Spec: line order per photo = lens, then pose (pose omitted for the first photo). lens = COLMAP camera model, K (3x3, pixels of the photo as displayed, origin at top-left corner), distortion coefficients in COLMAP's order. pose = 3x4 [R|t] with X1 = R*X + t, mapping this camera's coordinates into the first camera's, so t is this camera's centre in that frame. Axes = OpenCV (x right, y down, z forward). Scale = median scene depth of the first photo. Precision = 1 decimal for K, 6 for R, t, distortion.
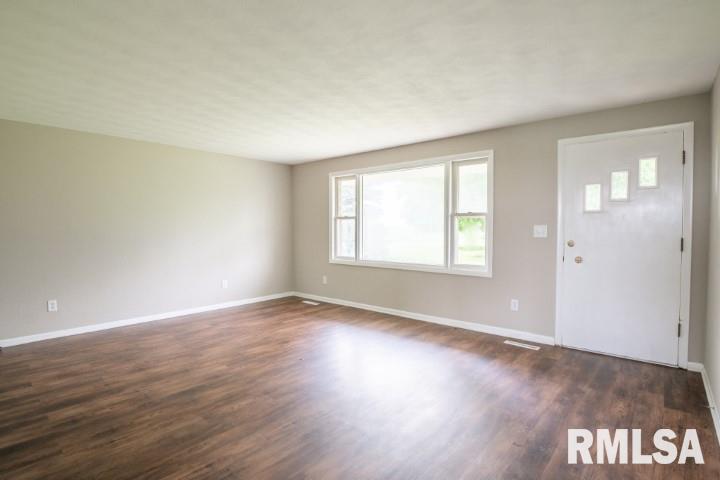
lens RADIAL K [[357.8, 0, 356.8], [0, 357.8, 236.0], [0, 0, 1]] dist [-0.028297, -0.001460]
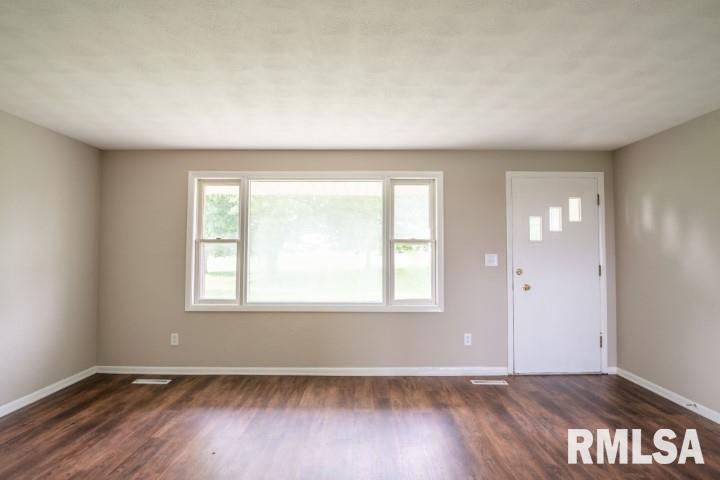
lens RADIAL K [[357.8, 0, 356.8], [0, 357.8, 236.0], [0, 0, 1]] dist [-0.028297, -0.001460]
pose [[0.751614, 0.028316, 0.658996, -0.406772], [0.012133, 0.998316, -0.056734, -0.028013], [-0.659492, 0.050638, 0.750004, 0.485971]]
